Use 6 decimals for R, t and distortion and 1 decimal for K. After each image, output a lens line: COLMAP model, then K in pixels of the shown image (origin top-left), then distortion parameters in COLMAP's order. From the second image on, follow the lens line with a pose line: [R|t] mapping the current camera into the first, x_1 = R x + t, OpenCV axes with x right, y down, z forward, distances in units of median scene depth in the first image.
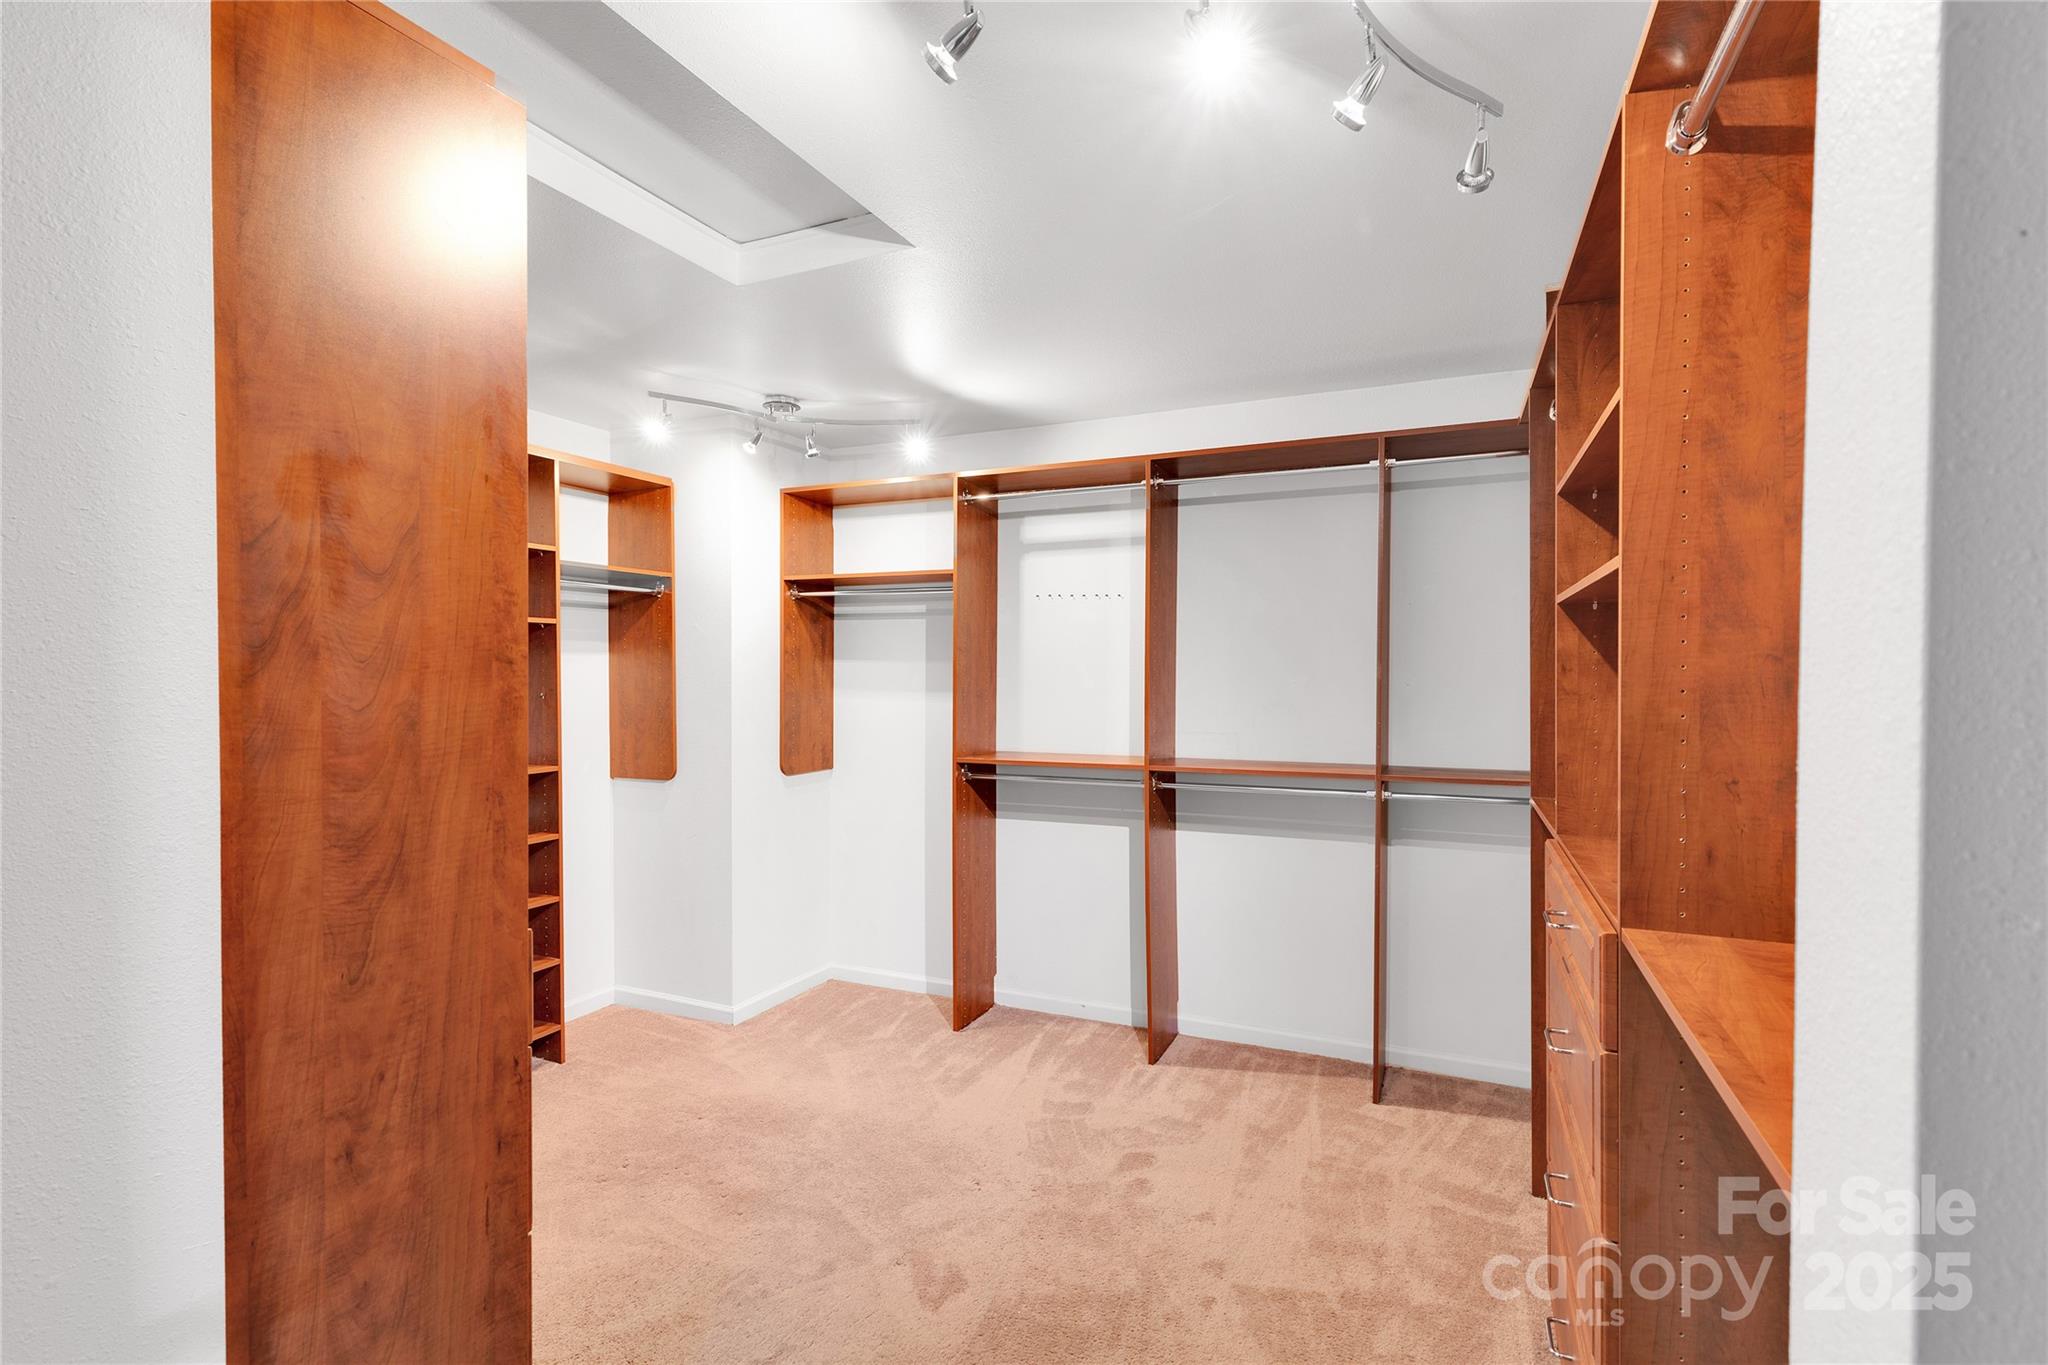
lens RADIAL K [[968.8, 0, 1017.7], [0, 968.8, 680.4], [0, 0, 1]] dist [0.006630, -0.000904]
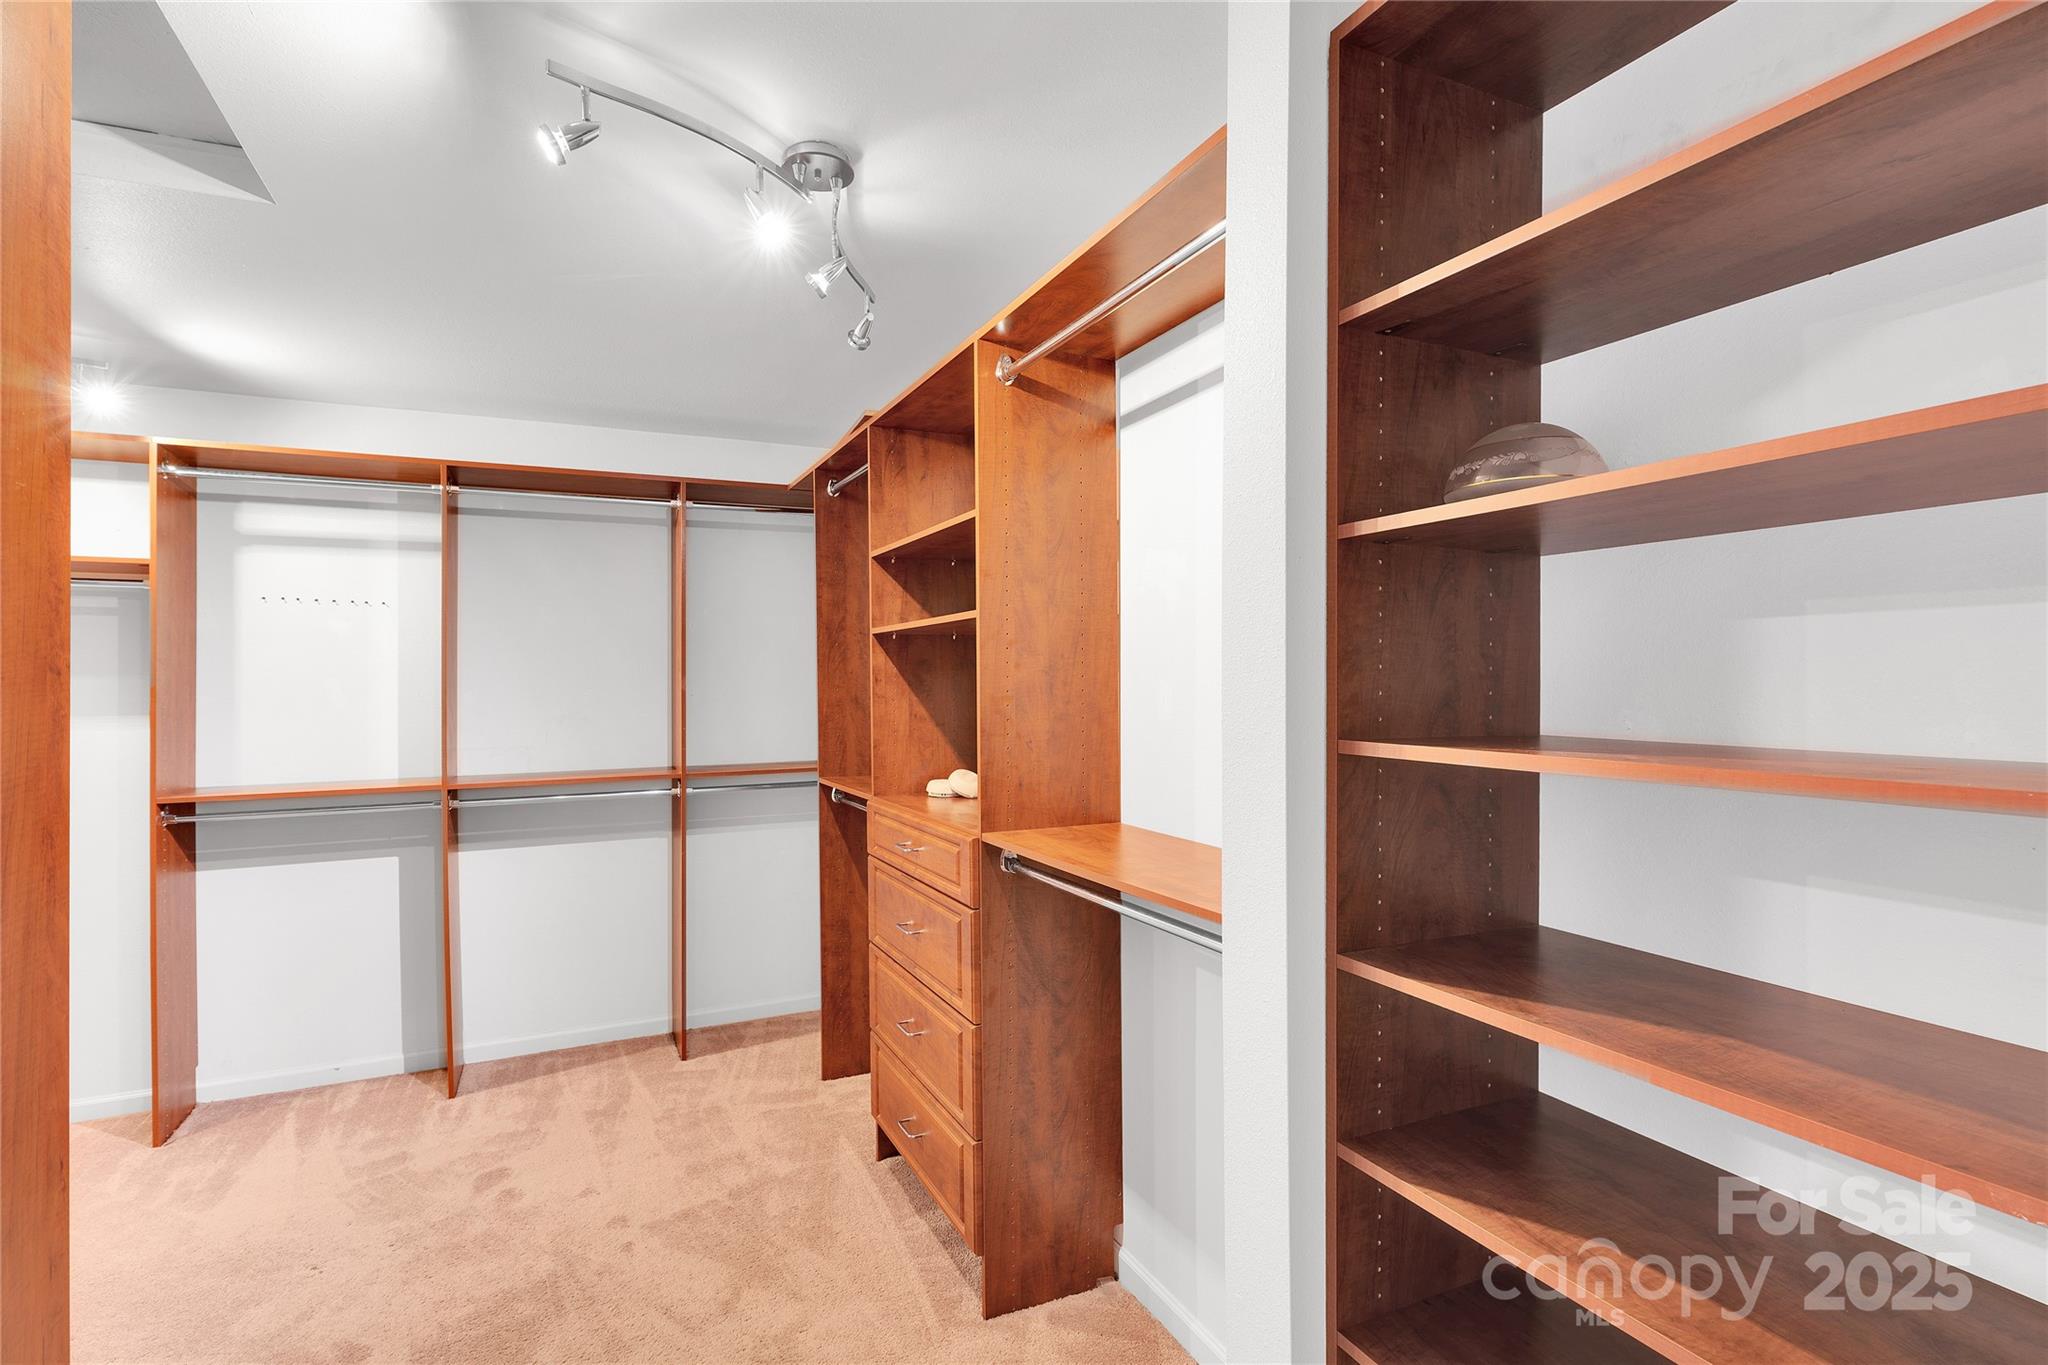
lens RADIAL K [[968.8, 0, 1017.7], [0, 968.8, 680.4], [0, 0, 1]] dist [0.006630, -0.000904]
pose [[0.654653, -0.003889, 0.755919, -0.234535], [0.016157, 0.999830, -0.008848, 0.003022], [-0.755757, 0.018006, 0.654605, -0.056383]]
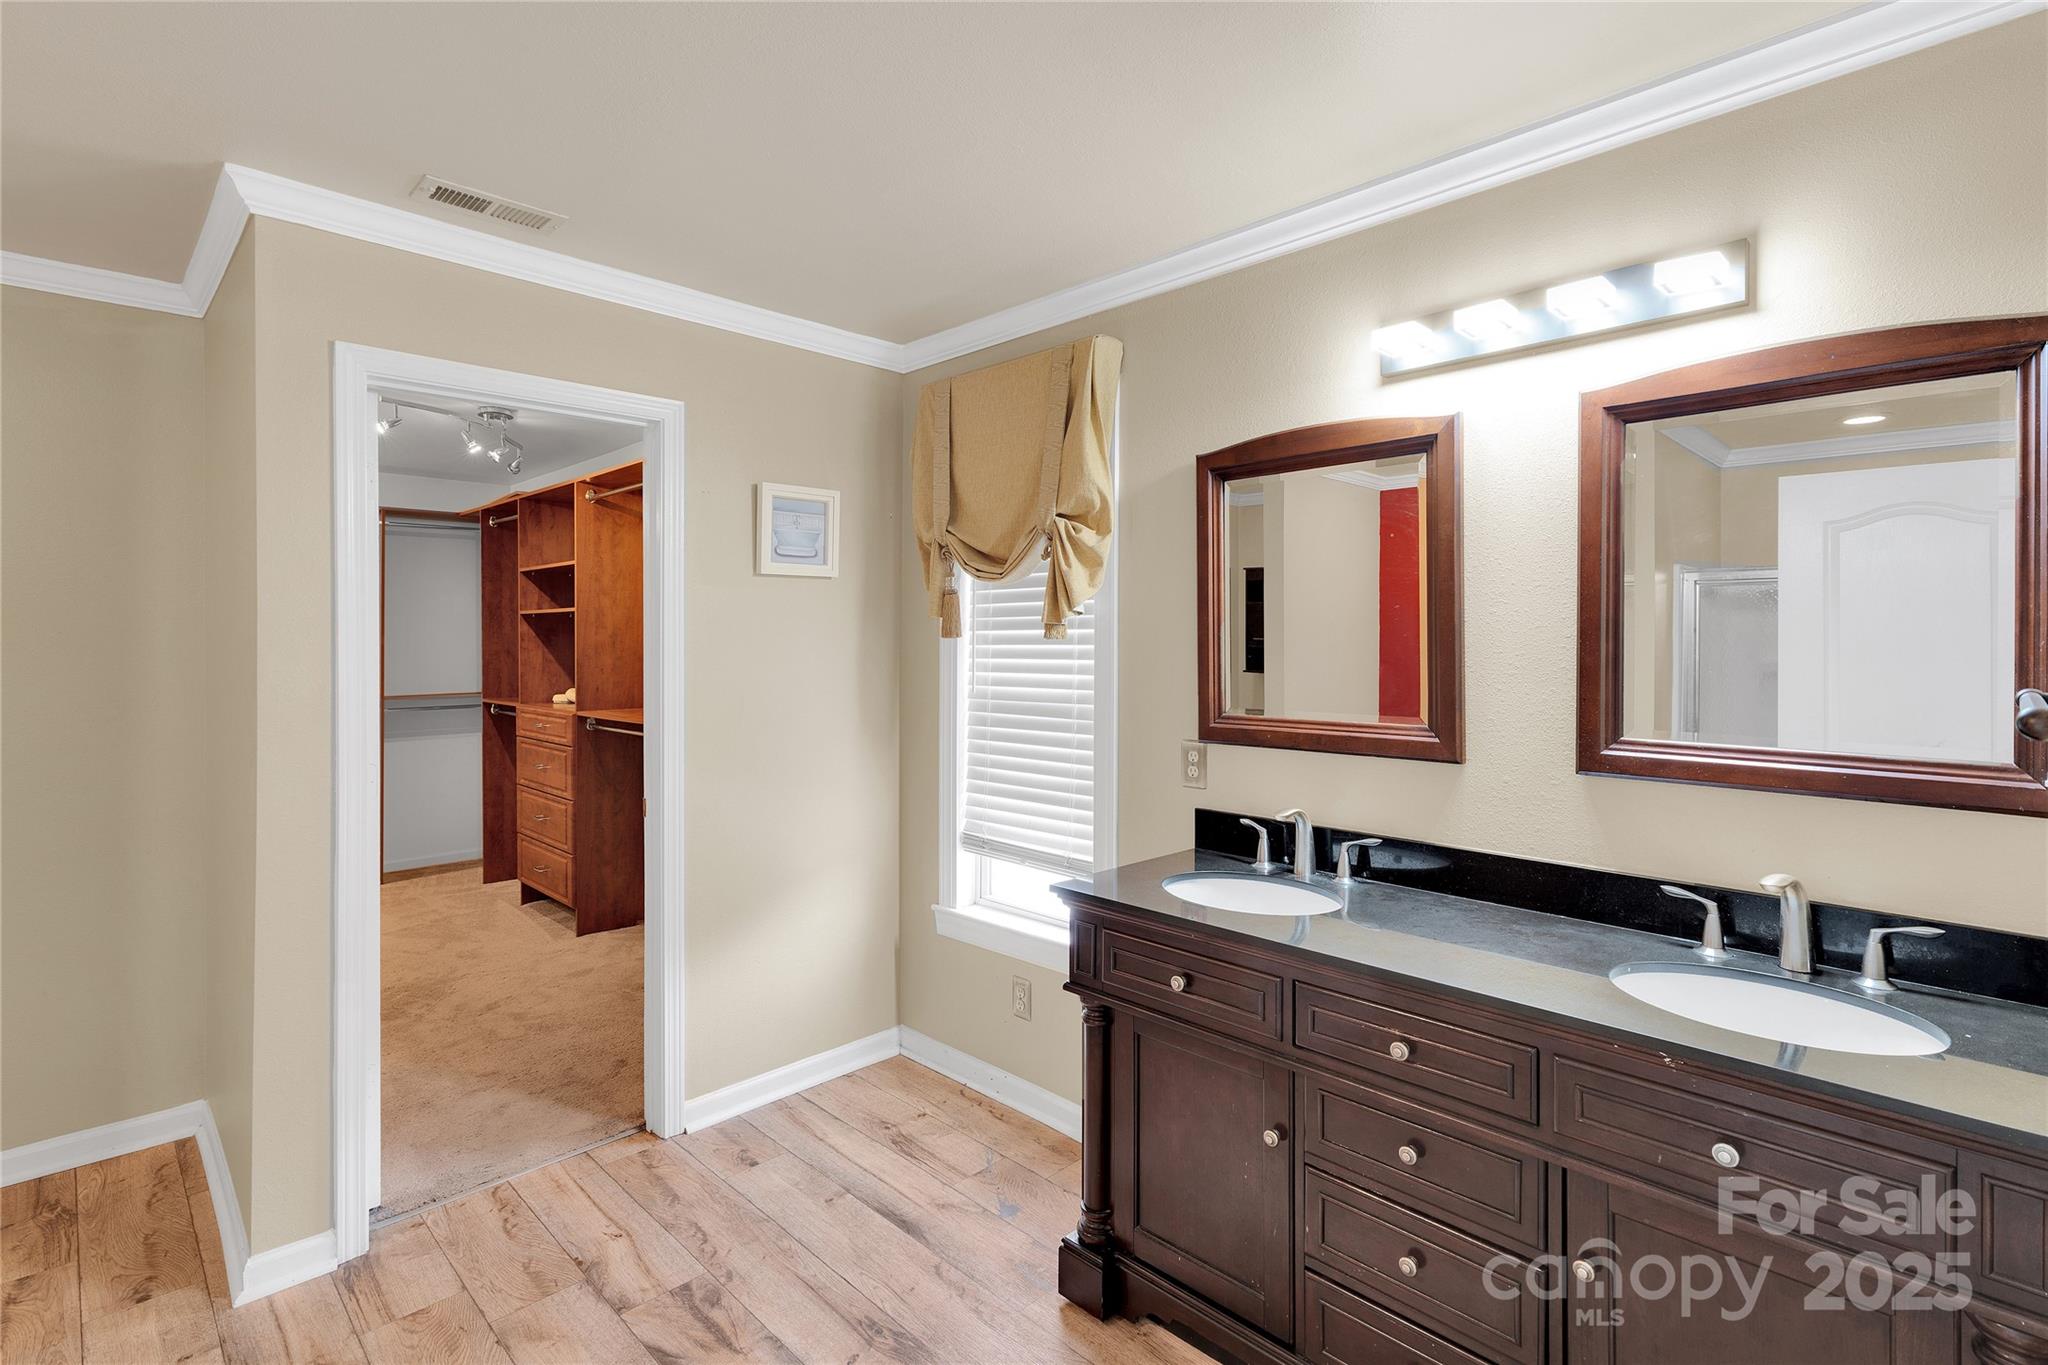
lens RADIAL K [[965.9, 0, 1026.4], [0, 965.9, 646.2], [0, 0, 1]] dist [-0.000725, -0.000291]
pose [[0.366282, -0.003100, 0.930499, -0.823813], [0.010434, 0.999945, -0.000776, 0.013361], [-0.930445, 0.009993, 0.366294, -0.732200]]
